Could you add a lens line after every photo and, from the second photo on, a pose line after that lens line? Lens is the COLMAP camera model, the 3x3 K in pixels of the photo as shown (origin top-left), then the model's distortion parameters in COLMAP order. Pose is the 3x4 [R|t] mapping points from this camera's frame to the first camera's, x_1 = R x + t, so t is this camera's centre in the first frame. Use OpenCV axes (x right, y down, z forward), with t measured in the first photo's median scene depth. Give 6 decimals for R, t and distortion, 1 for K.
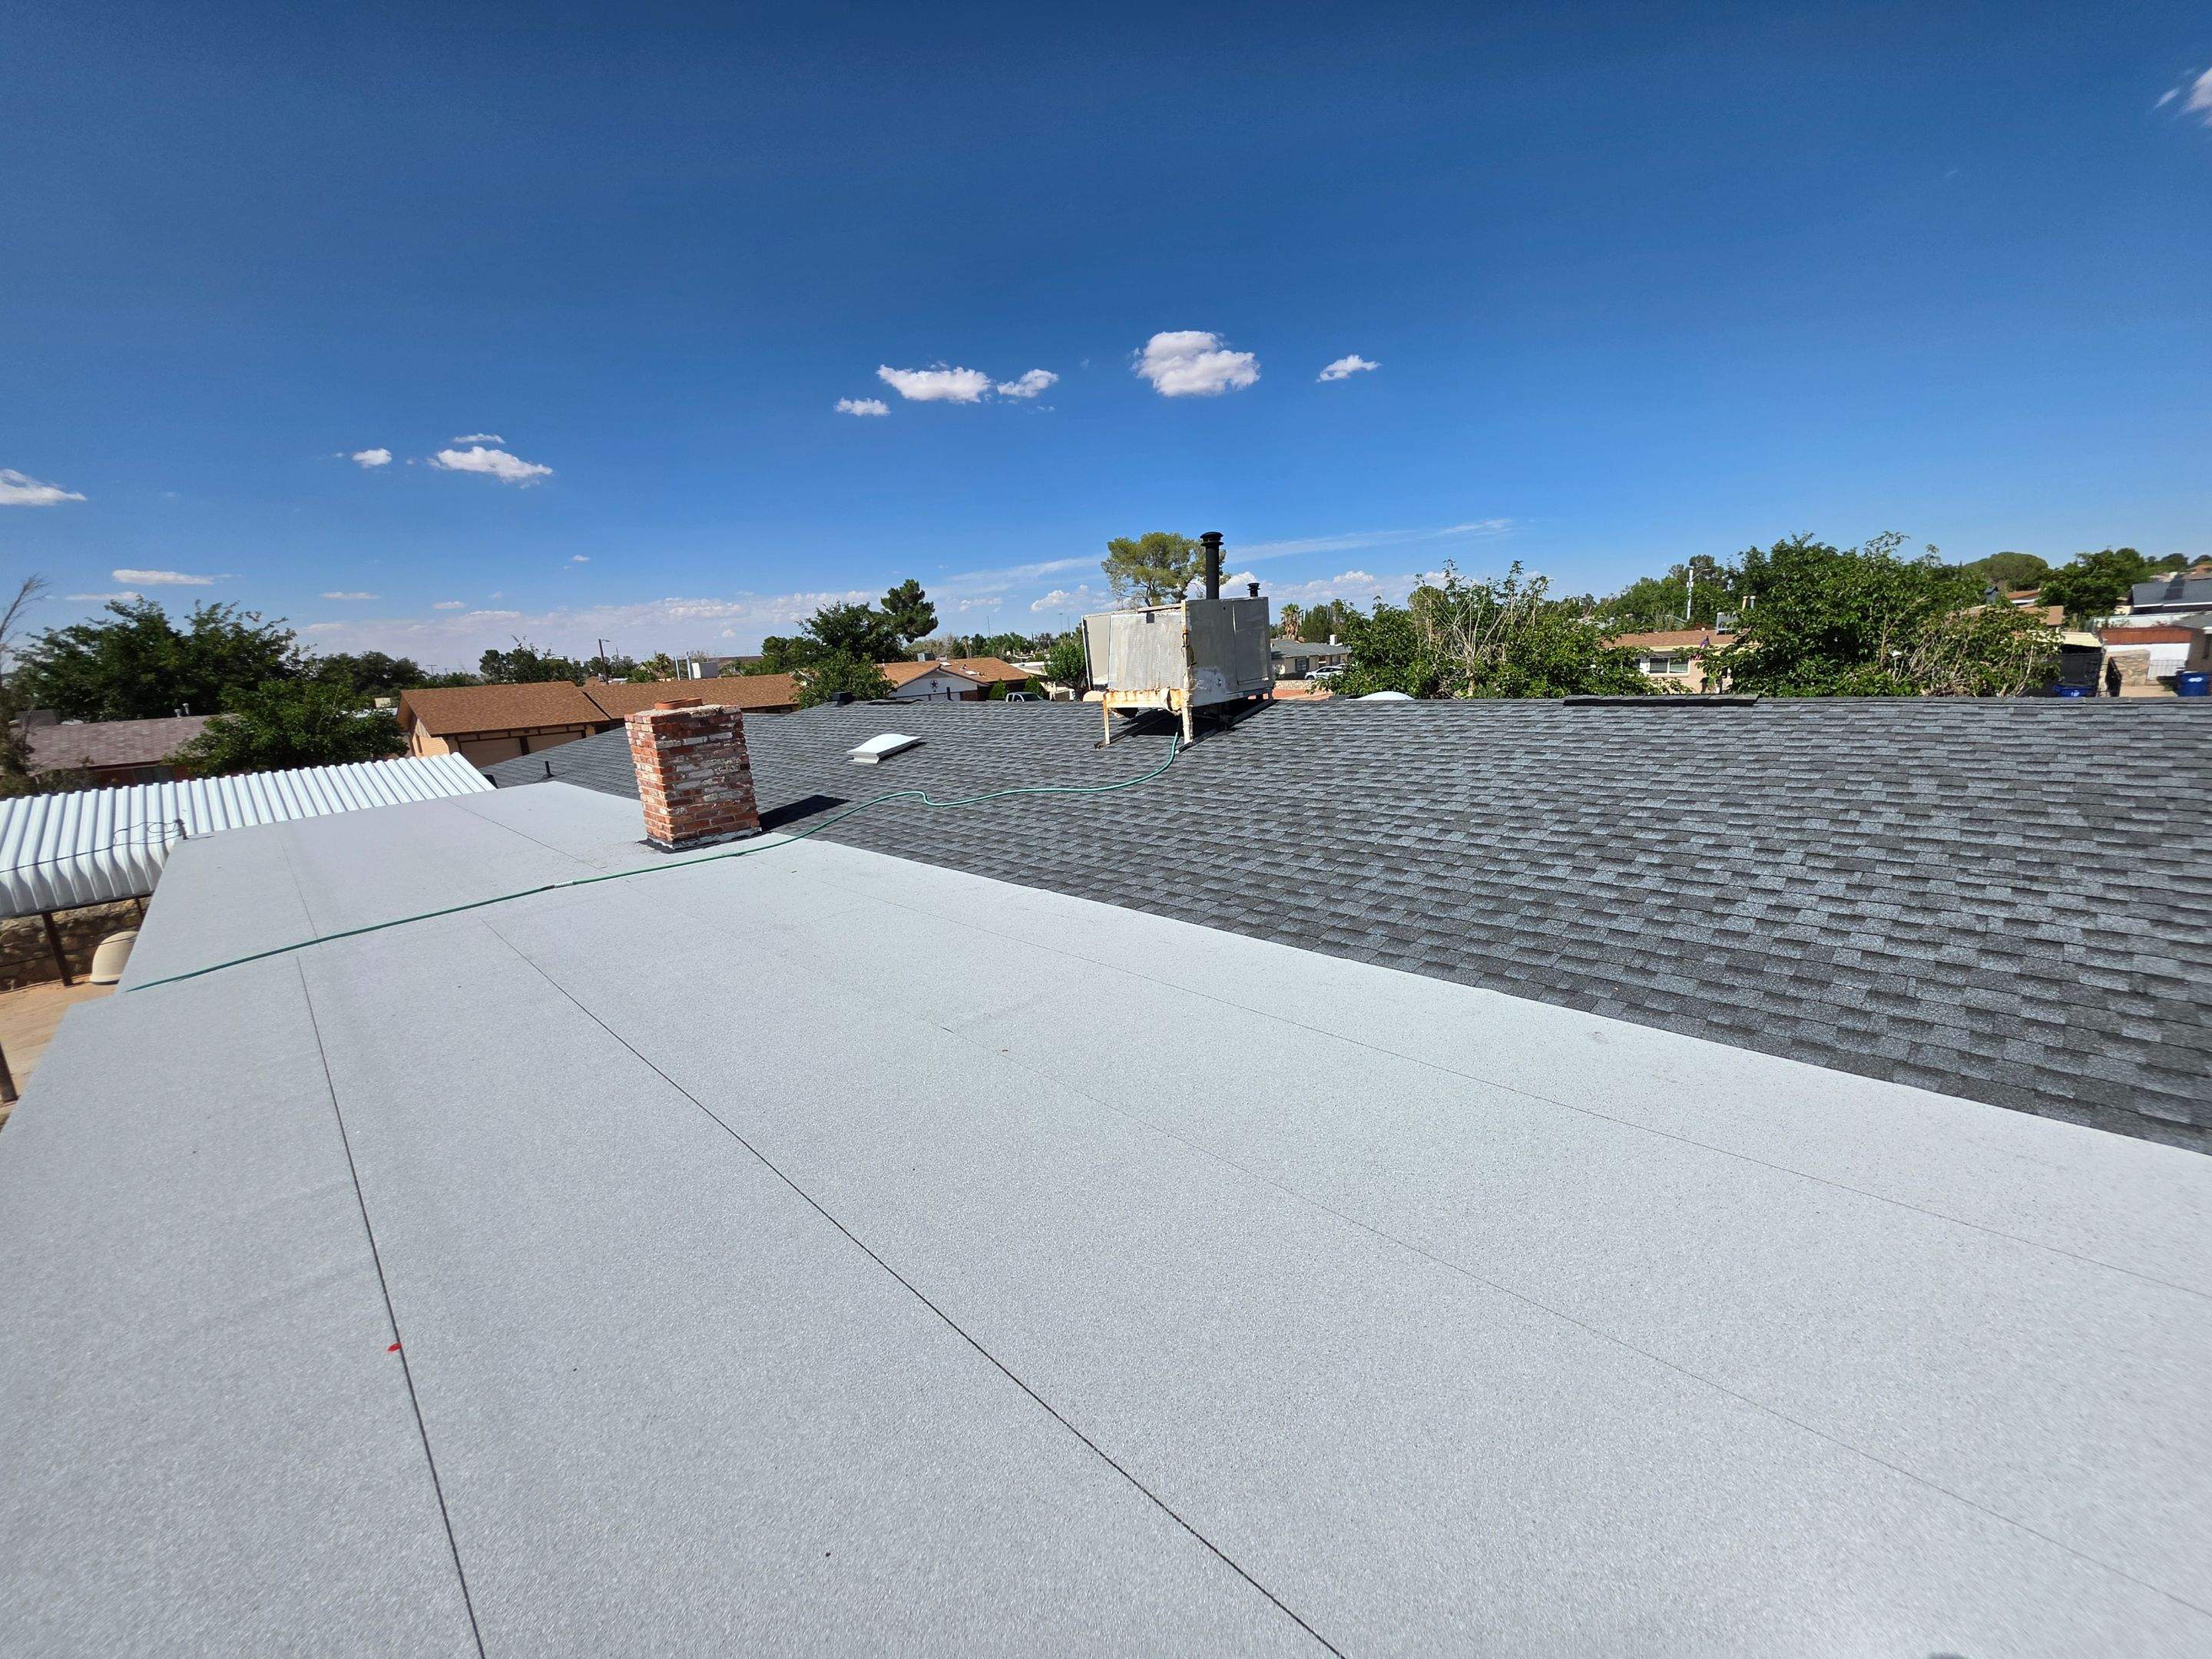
lens RADIAL K [[878.0, 0, 1095.5], [0, 878.0, 848.2], [0, 0, 1]] dist [-0.002645, 0.000016]
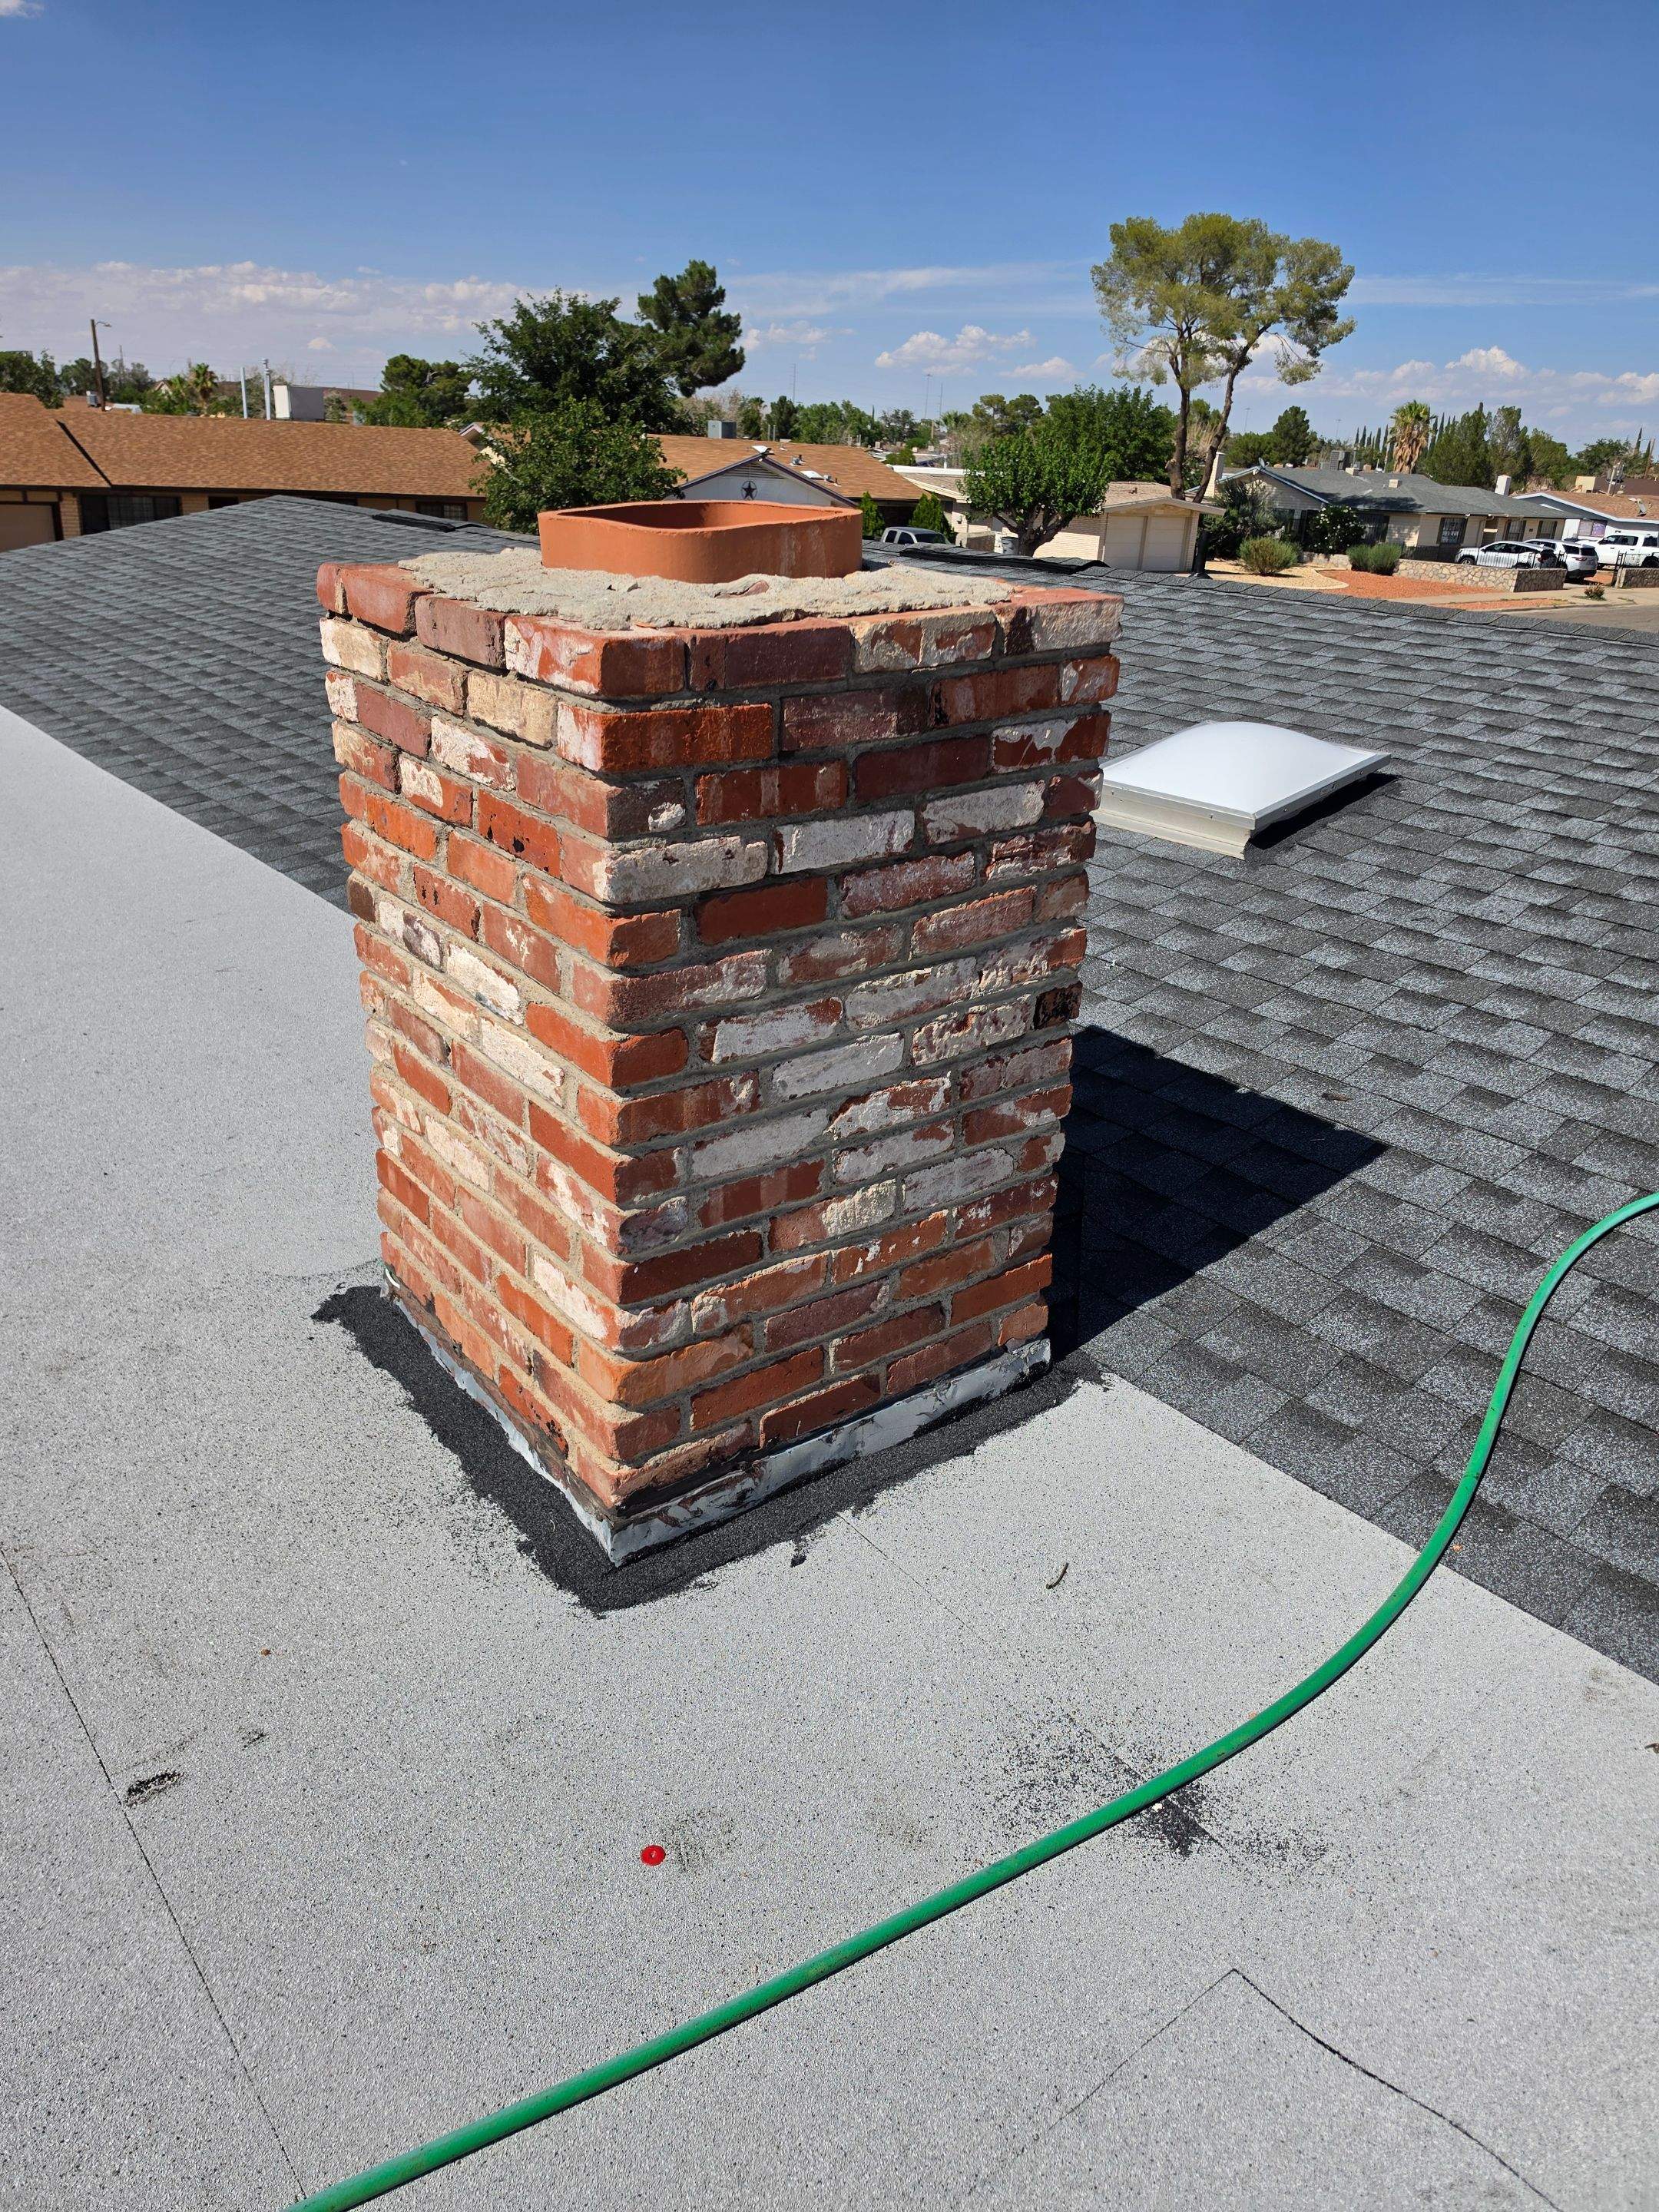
lens RADIAL K [[1502.6, 0, 837.2], [0, 1502.6, 1087.4], [0, 0, 1]] dist [0.081242, -0.121169]
pose [[0.990622, 0.131859, -0.035786, -0.051150], [-0.123451, 0.976058, 0.179082, -0.014608], [0.058543, -0.172985, 0.983183, 0.087678]]
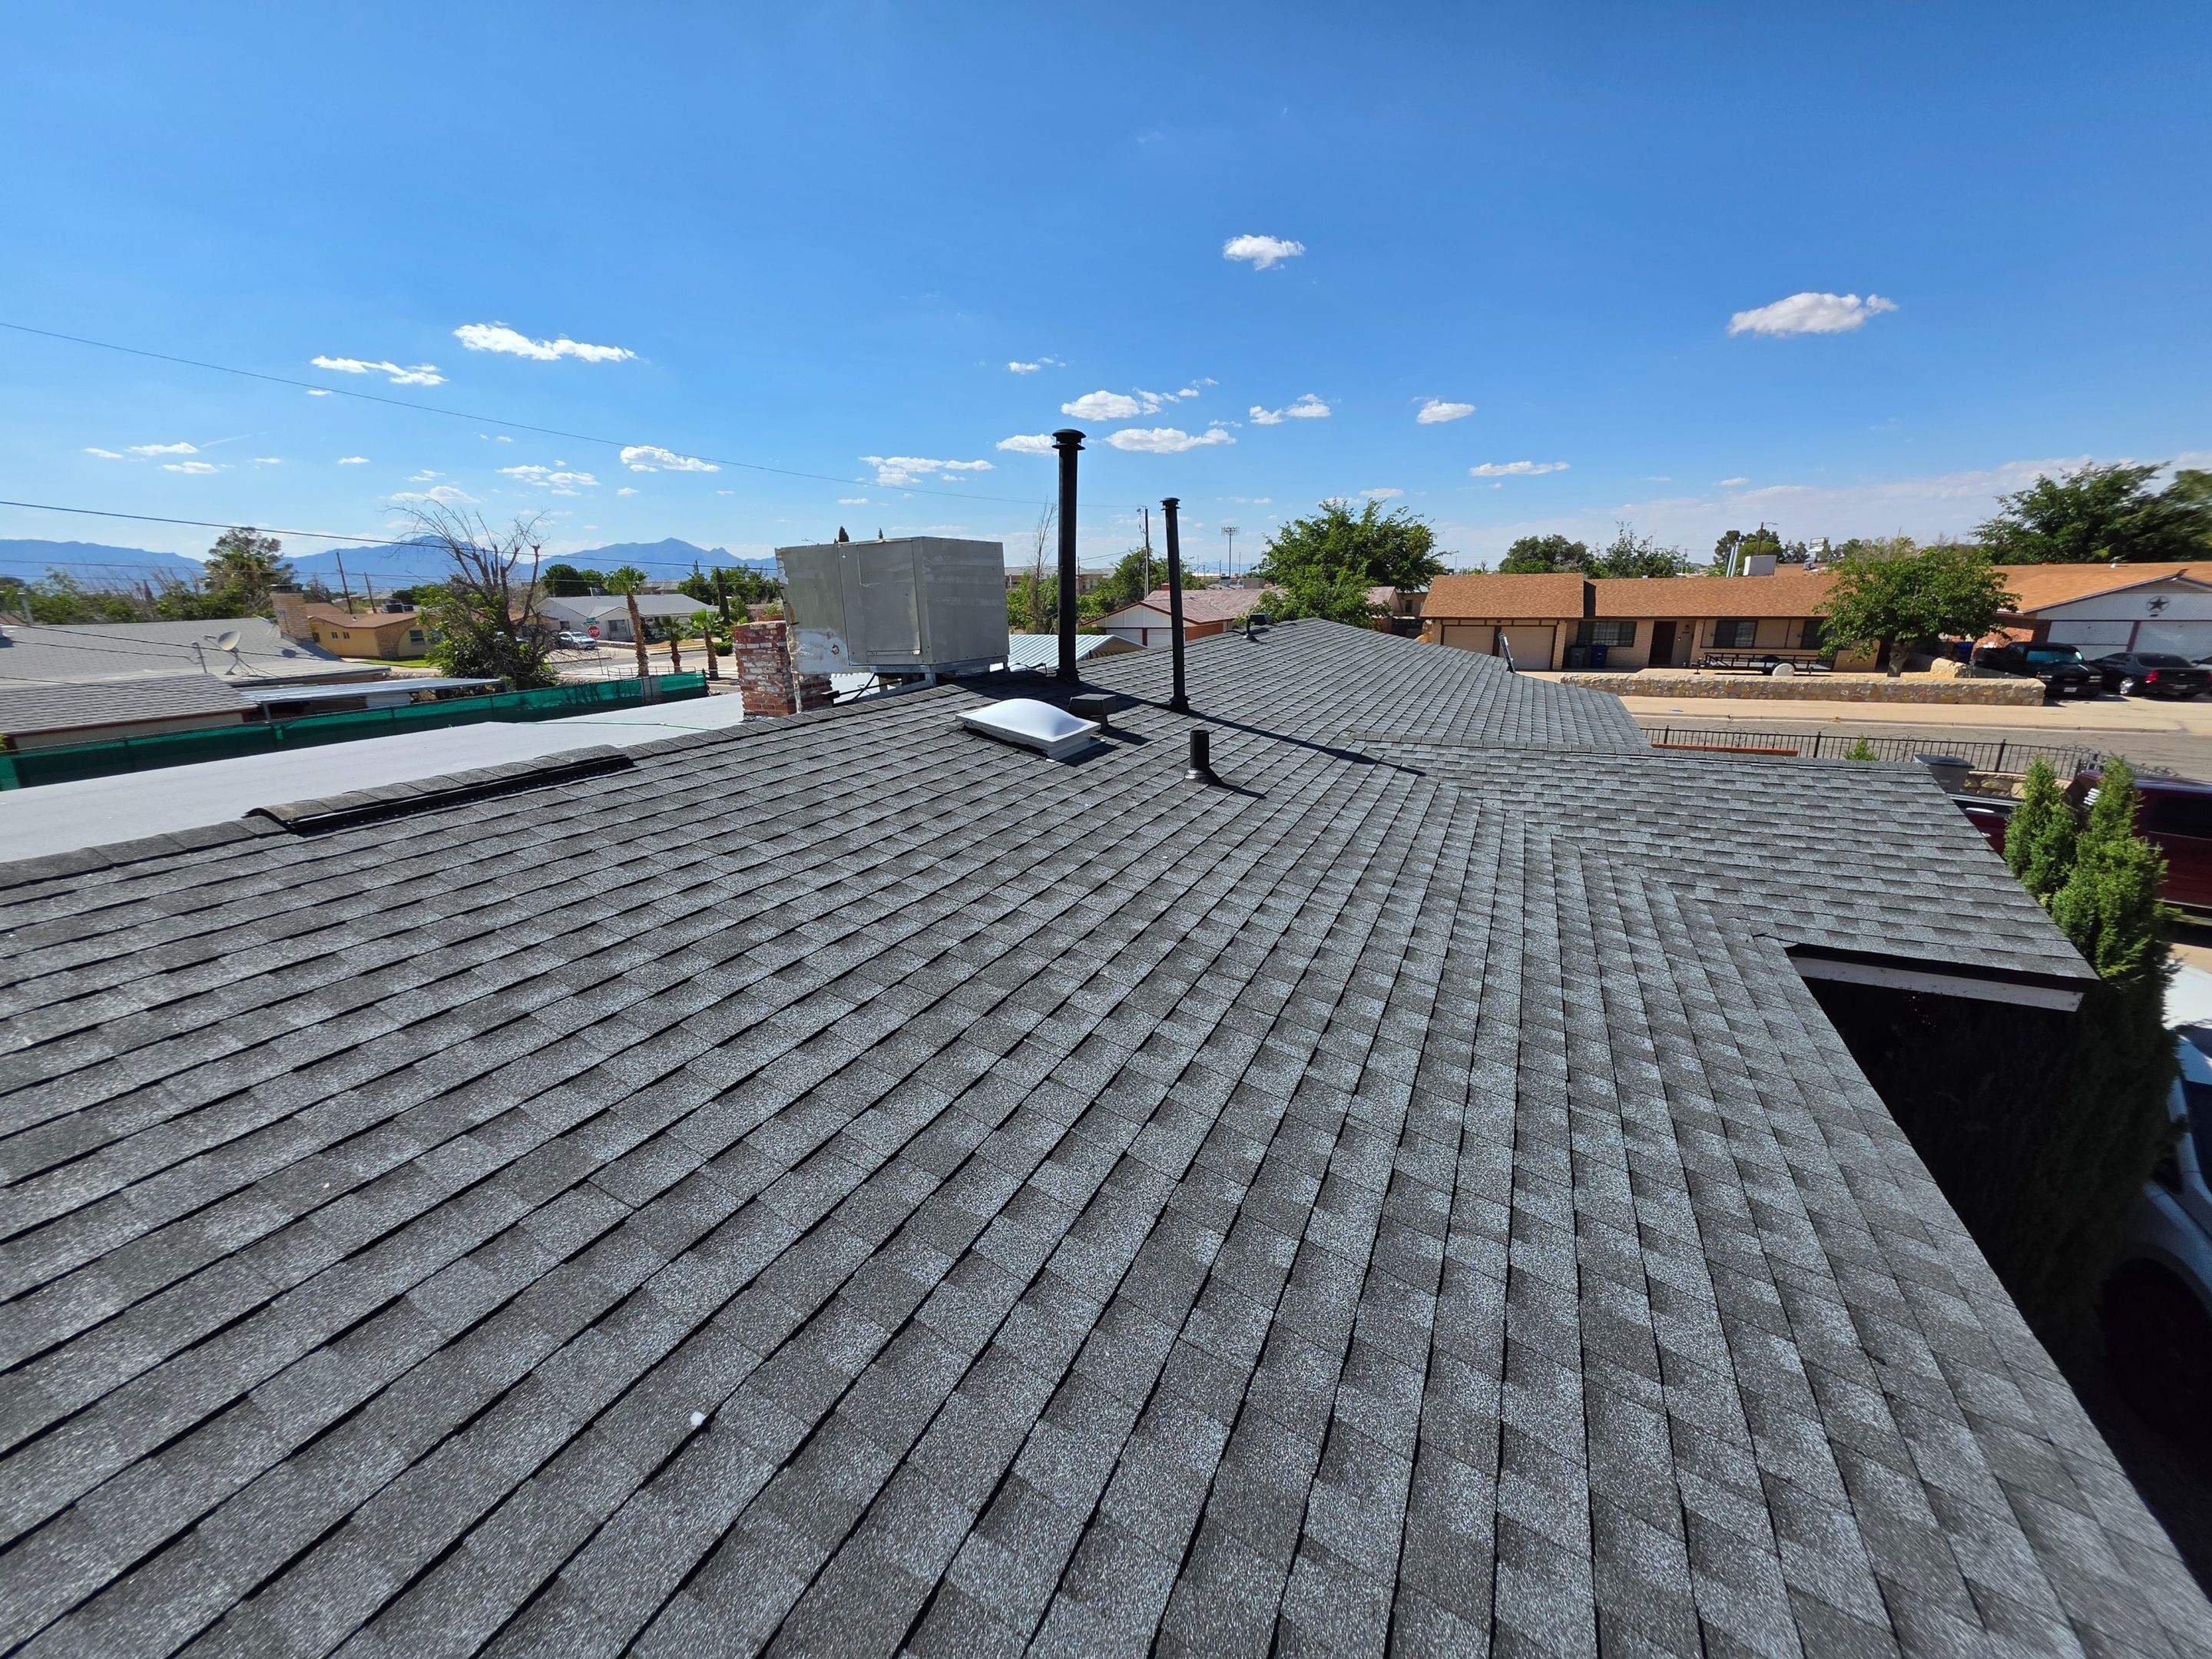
lens RADIAL K [[889.0, 0, 1106.0], [0, 889.0, 829.5], [0, 0, 1]] dist [-0.003138, 0.000253]
pose [[0.351961, 0.297837, -0.887365, 0.123336], [-0.203890, 0.949655, 0.237873, -0.033983], [0.913538, 0.097203, 0.394968, 0.113226]]
